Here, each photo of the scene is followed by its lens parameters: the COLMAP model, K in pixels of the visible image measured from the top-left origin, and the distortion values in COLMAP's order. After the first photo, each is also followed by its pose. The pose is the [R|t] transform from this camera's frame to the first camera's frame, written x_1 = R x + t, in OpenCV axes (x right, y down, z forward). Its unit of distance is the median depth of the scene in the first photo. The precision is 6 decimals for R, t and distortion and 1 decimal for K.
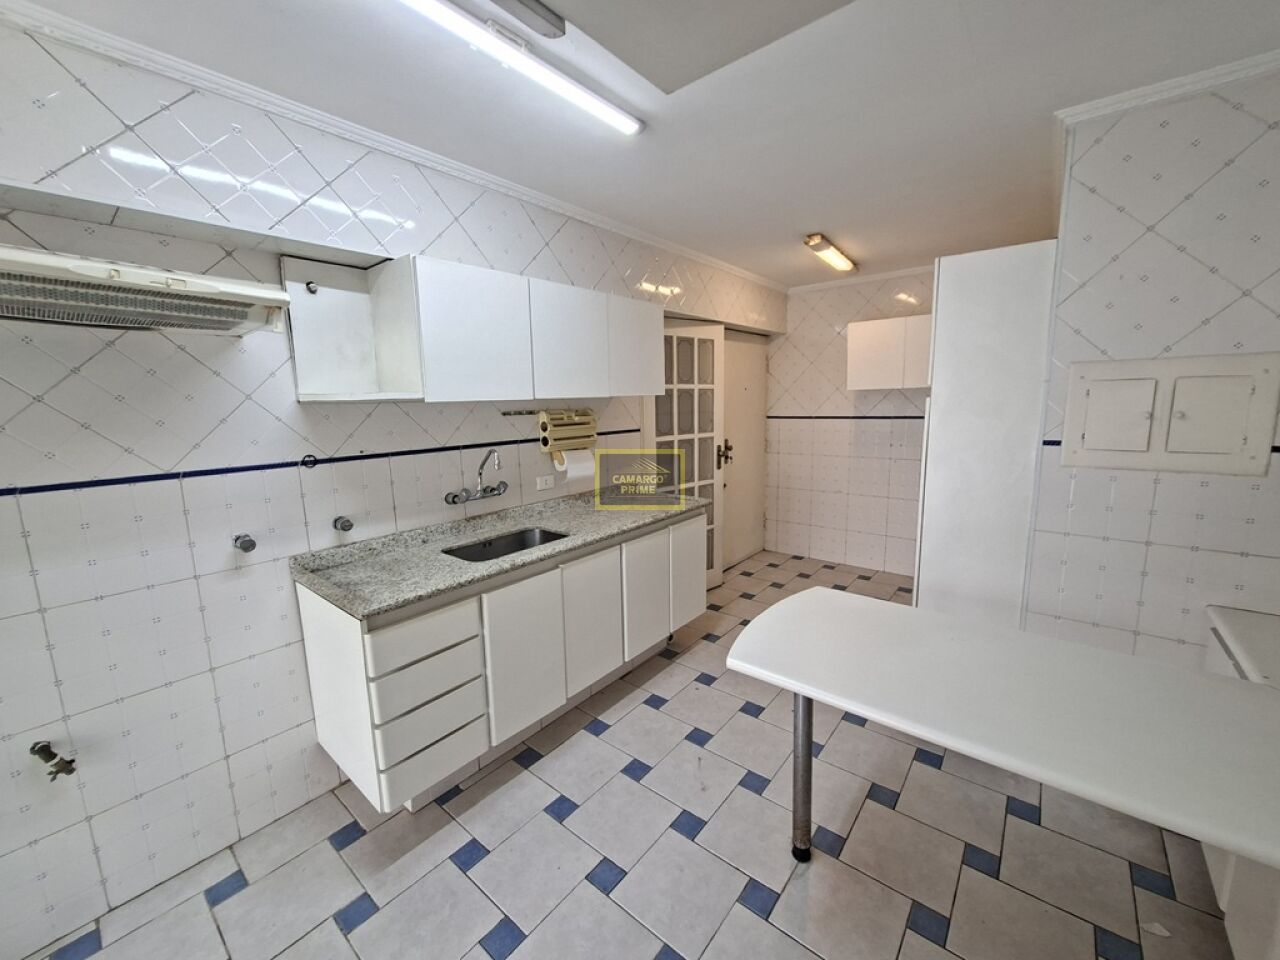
lens RADIAL K [[505.4, 0, 639.8], [0, 505.4, 480.2], [0, 0, 1]] dist [-0.000146, 0.000049]
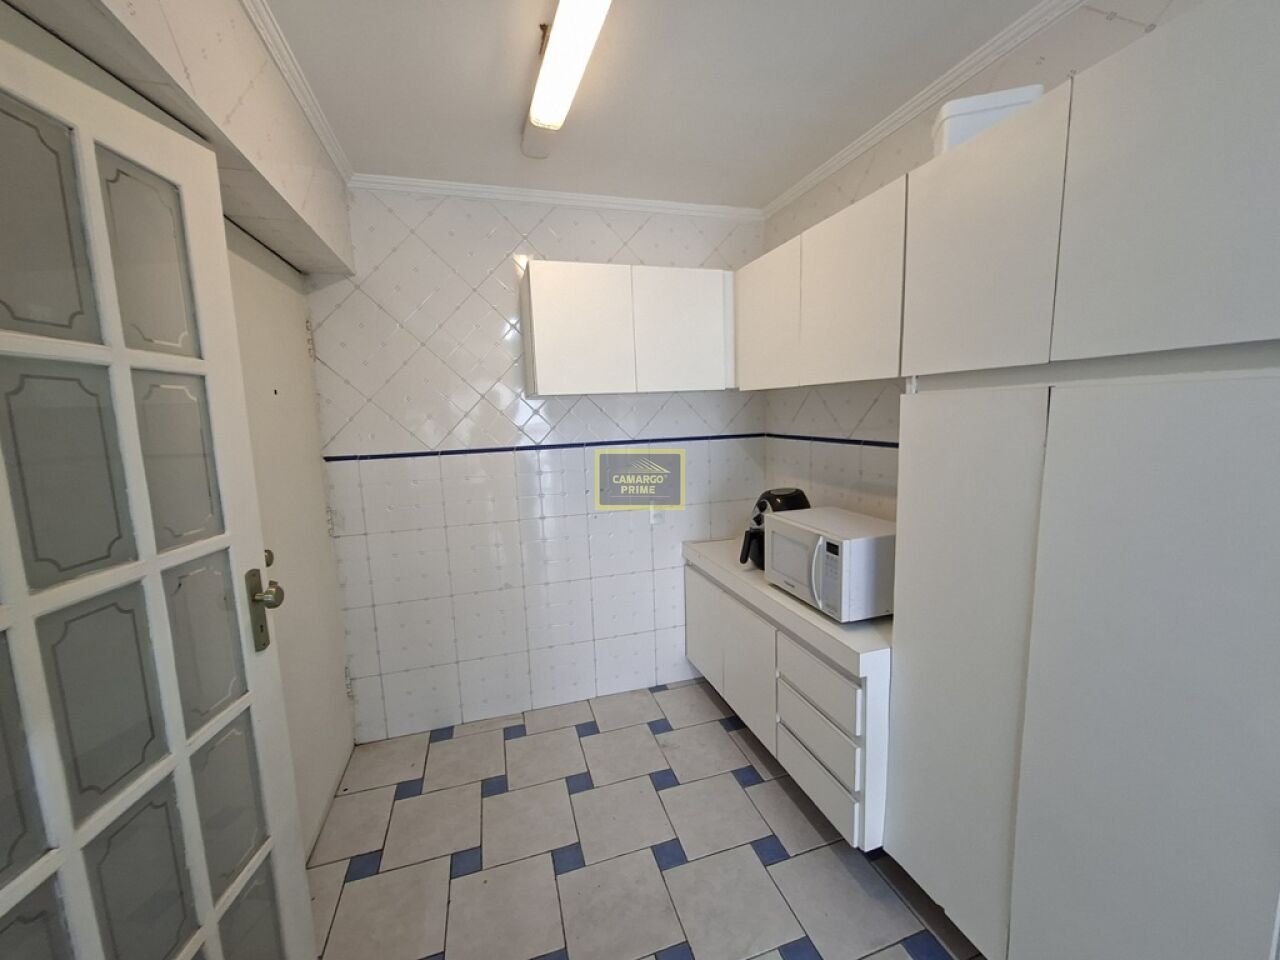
lens RADIAL K [[505.4, 0, 644.3], [0, 505.4, 478.6], [0, 0, 1]] dist [-0.000146, 0.000049]
pose [[0.553497, -0.104594, 0.826257, 0.046129], [0.148558, 0.988572, 0.025624, -0.094931], [-0.819494, 0.108564, 0.562710, 0.637403]]
